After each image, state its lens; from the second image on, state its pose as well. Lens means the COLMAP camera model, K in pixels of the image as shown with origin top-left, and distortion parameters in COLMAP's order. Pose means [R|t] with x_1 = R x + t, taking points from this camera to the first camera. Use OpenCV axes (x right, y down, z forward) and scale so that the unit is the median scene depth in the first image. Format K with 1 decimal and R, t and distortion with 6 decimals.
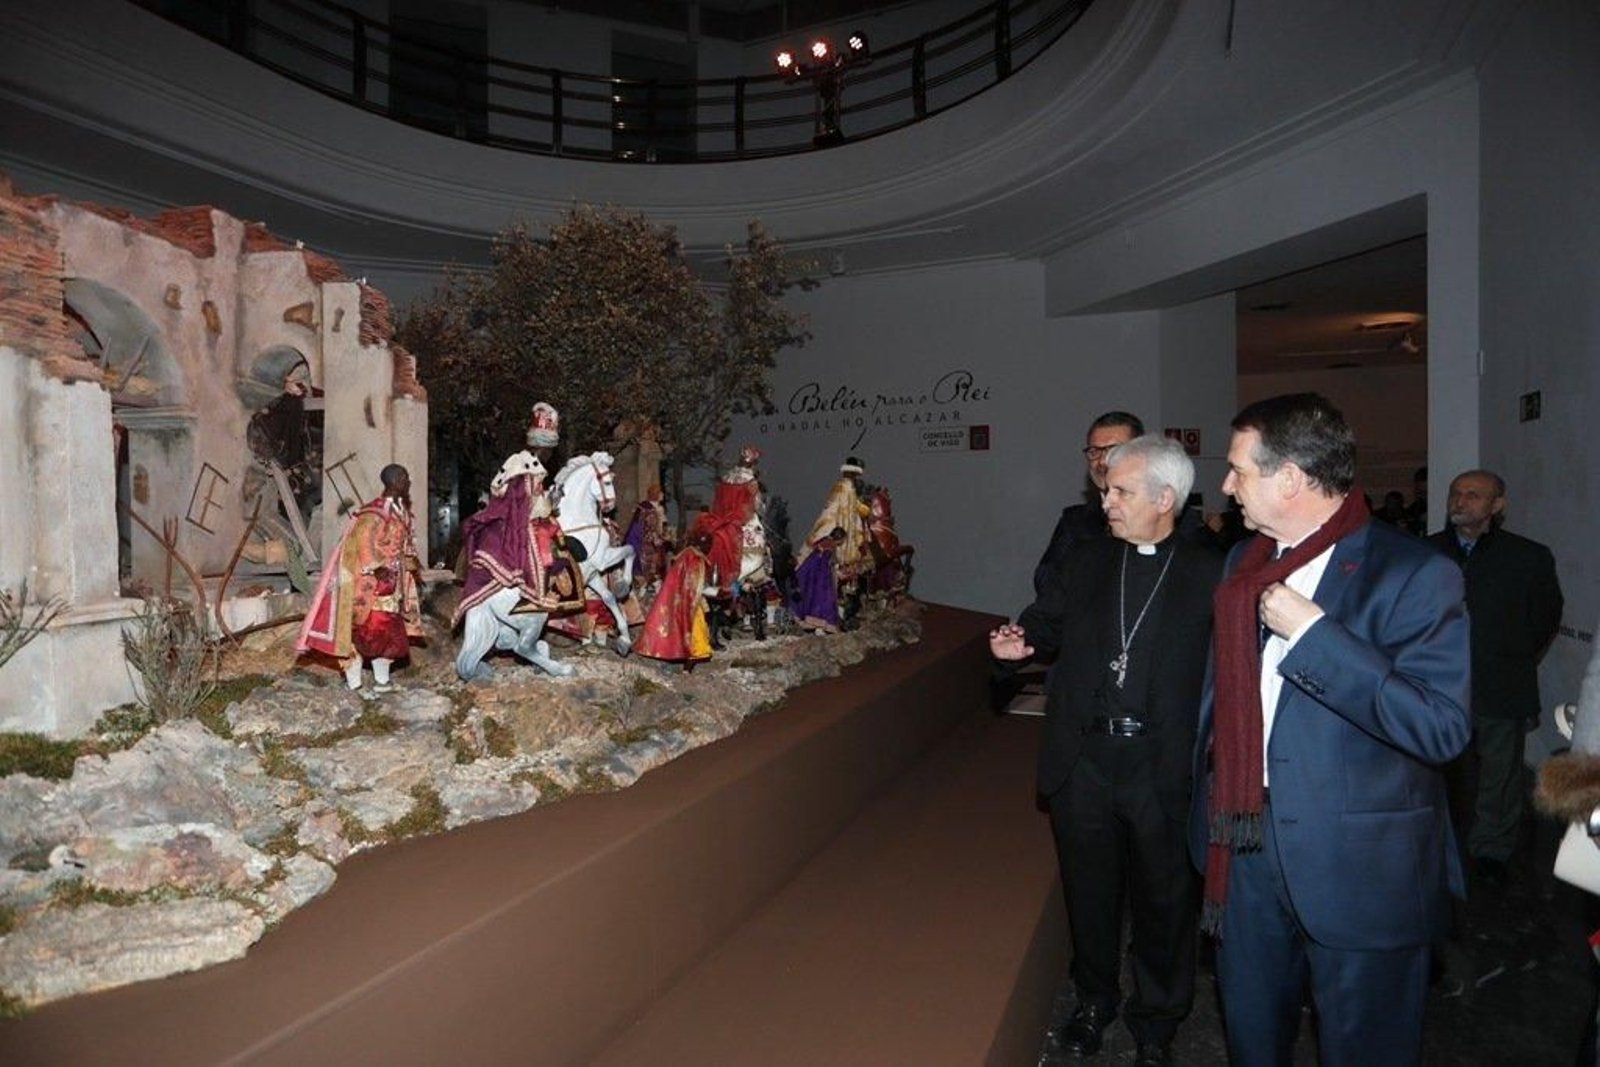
lens RADIAL K [[886.3, 0, 830.4], [0, 886.3, 533.2], [0, 0, 1]] dist [-0.033640, 0.001159]
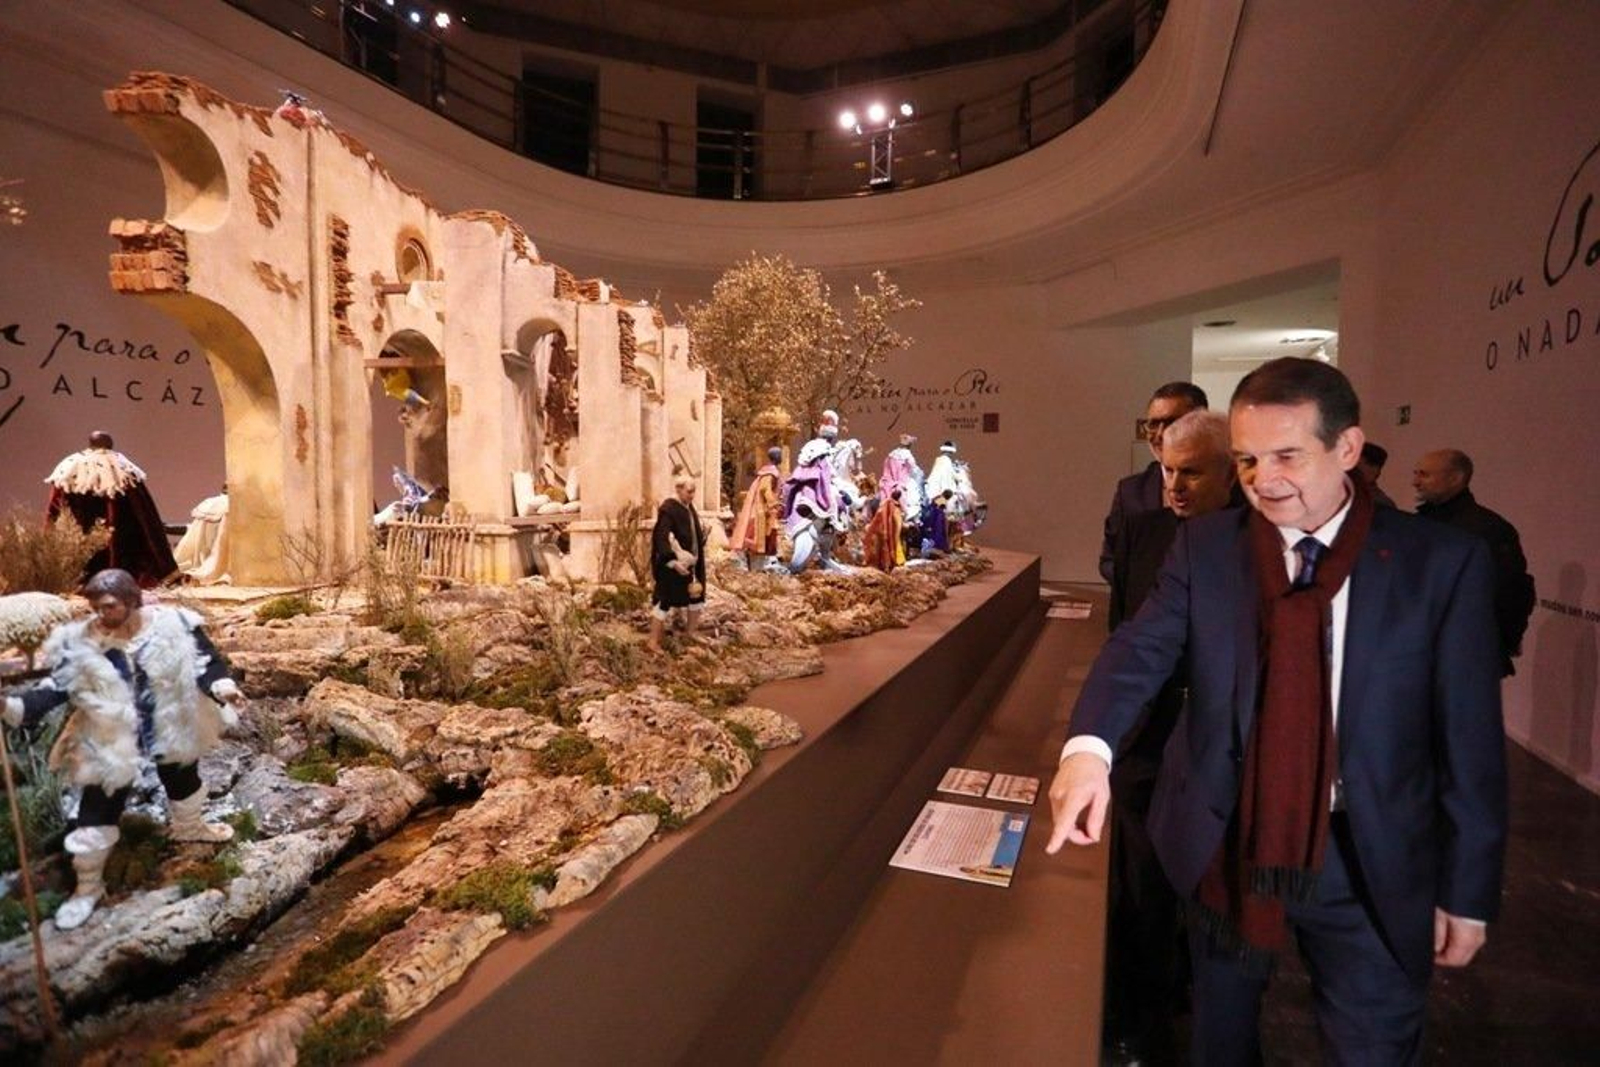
lens RADIAL K [[824.3, 0, 826.8], [0, 824.3, 481.5], [0, 0, 1]] dist [-0.033655, 0.004726]
pose [[0.998906, 0.014726, 0.044388, -0.119421], [-0.013706, 0.999637, -0.023215, 0.007351], [-0.044713, 0.022582, 0.998745, -0.168736]]
